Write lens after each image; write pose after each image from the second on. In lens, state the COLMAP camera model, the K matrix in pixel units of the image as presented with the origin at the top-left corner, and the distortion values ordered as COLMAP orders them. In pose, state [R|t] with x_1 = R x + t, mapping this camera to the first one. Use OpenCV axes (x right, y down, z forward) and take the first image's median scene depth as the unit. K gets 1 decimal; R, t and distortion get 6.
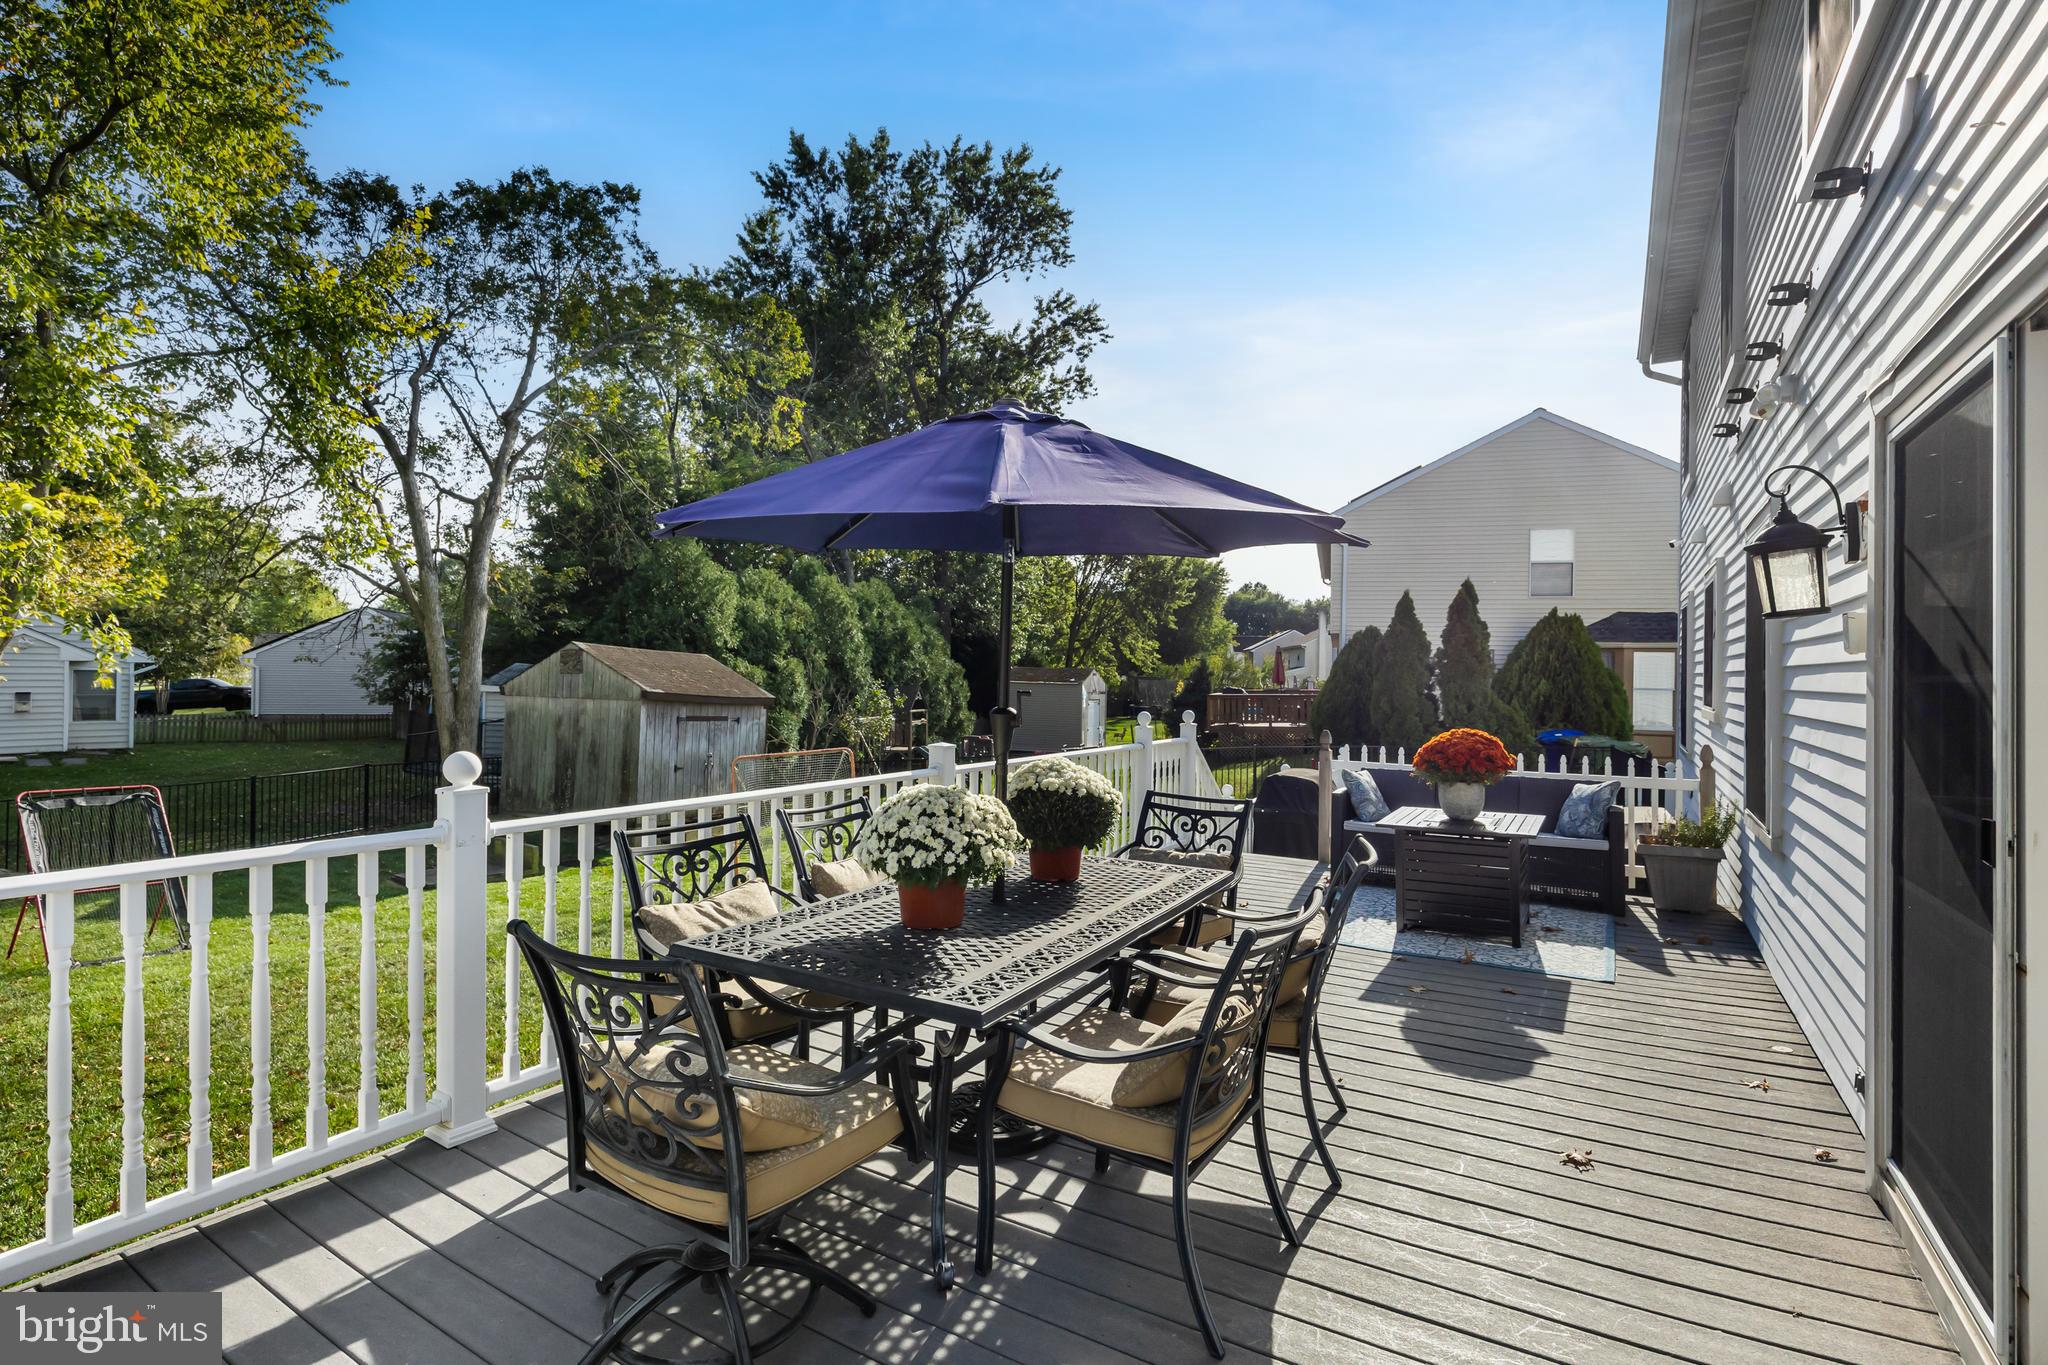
lens RADIAL K [[939.4, 0, 1020.8], [0, 939.4, 692.3], [0, 0, 1]] dist [-0.008685, -0.000661]
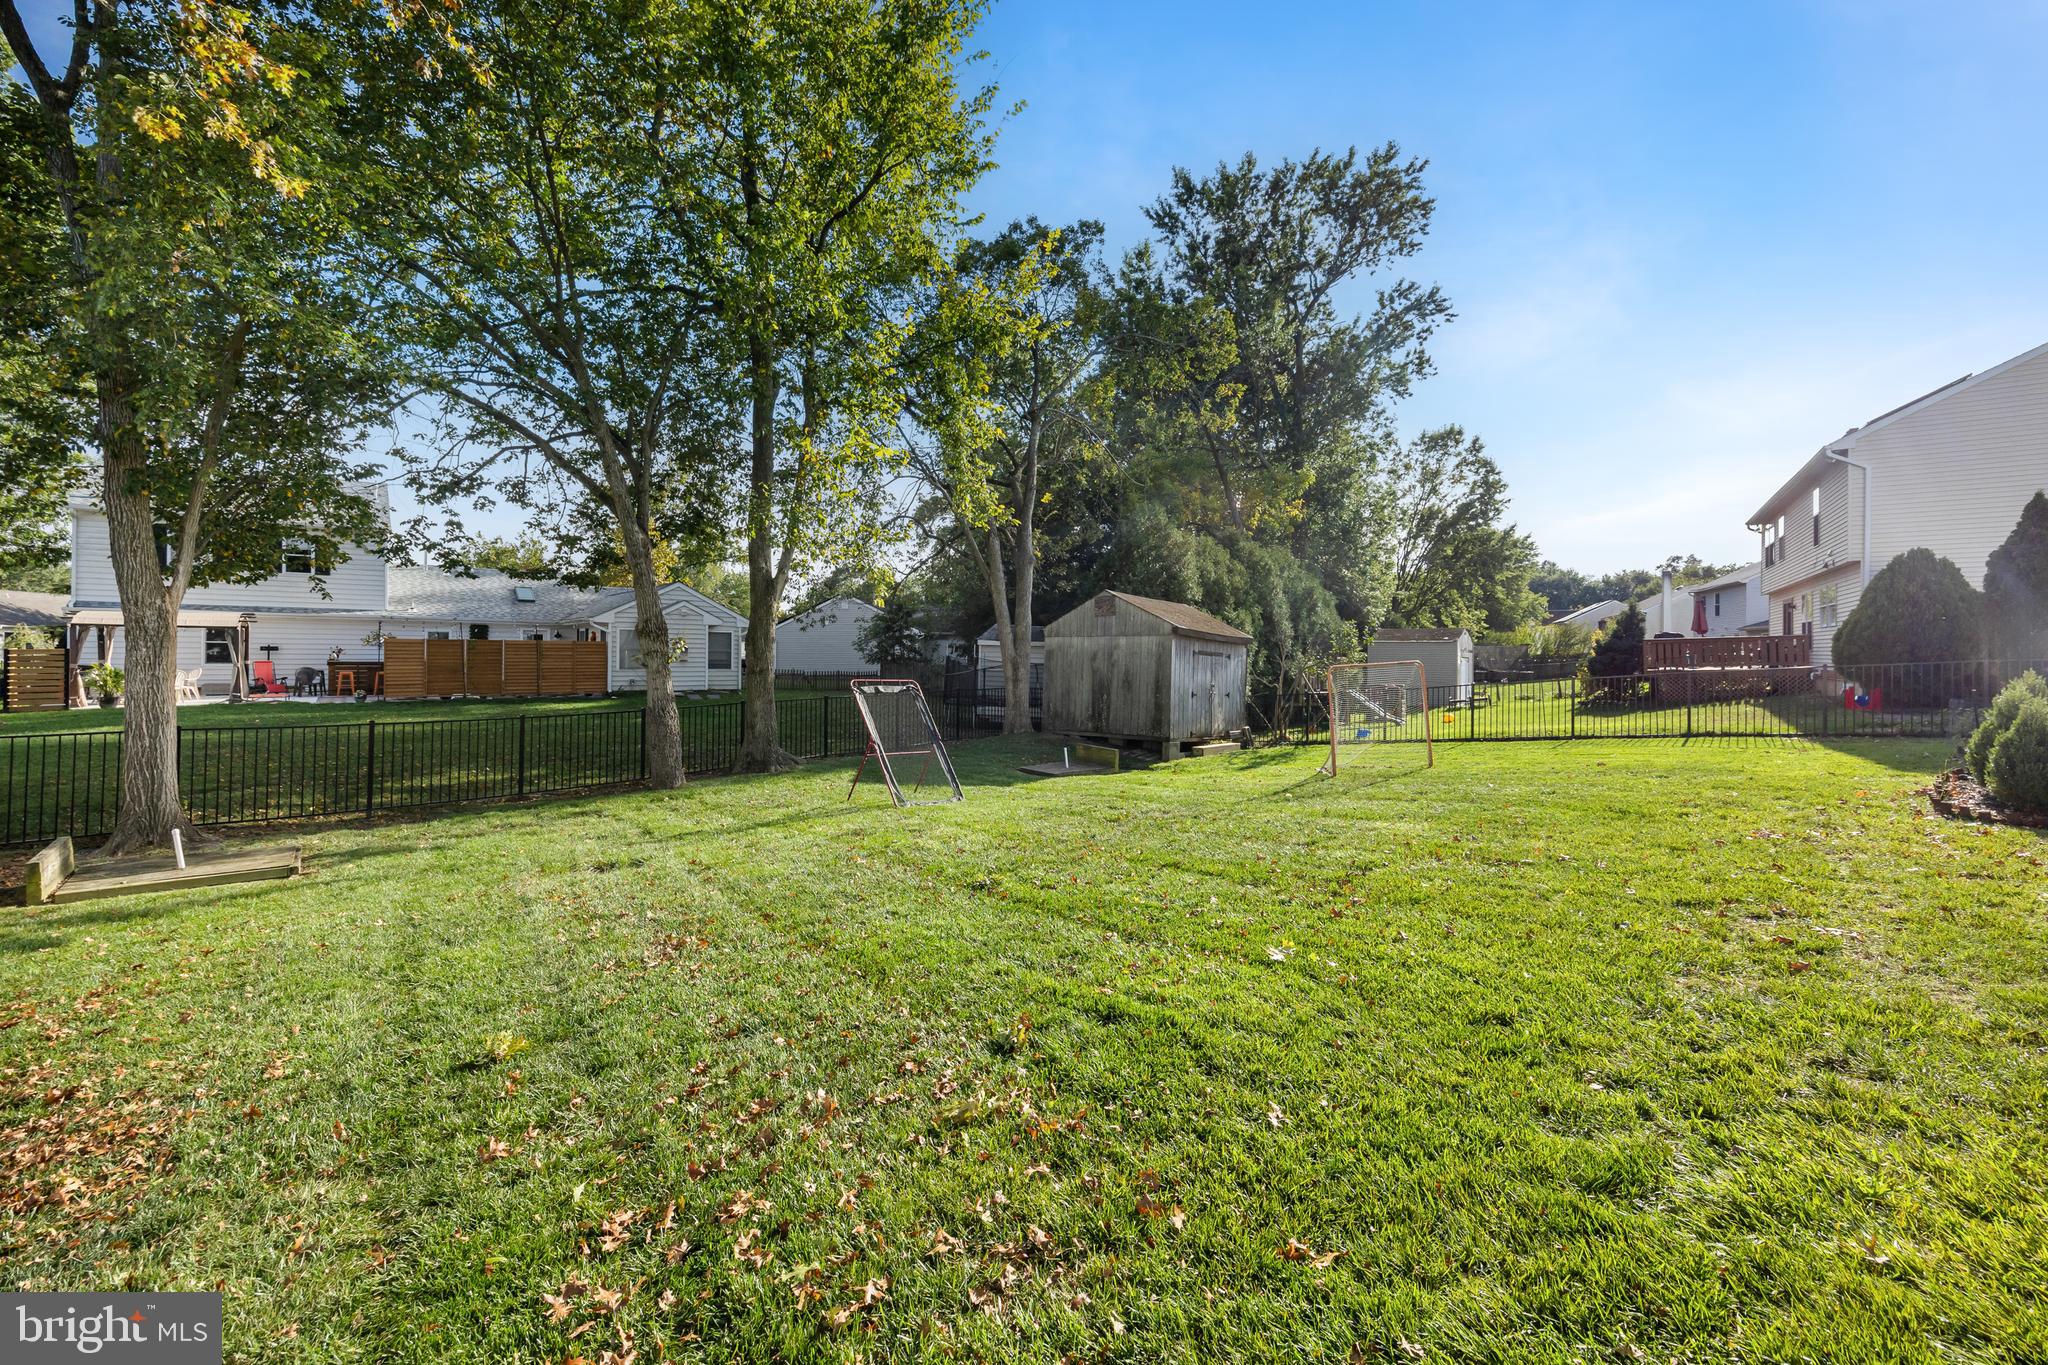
lens RADIAL K [[827.9, 0, 1022.6], [0, 827.9, 667.9], [0, 0, 1]] dist [-0.000025, -0.000148]
pose [[0.959404, -0.010031, -0.281857, -0.136032], [0.006017, 0.999868, -0.015105, 0.030290], [0.281971, 0.012796, 0.959338, -0.025148]]
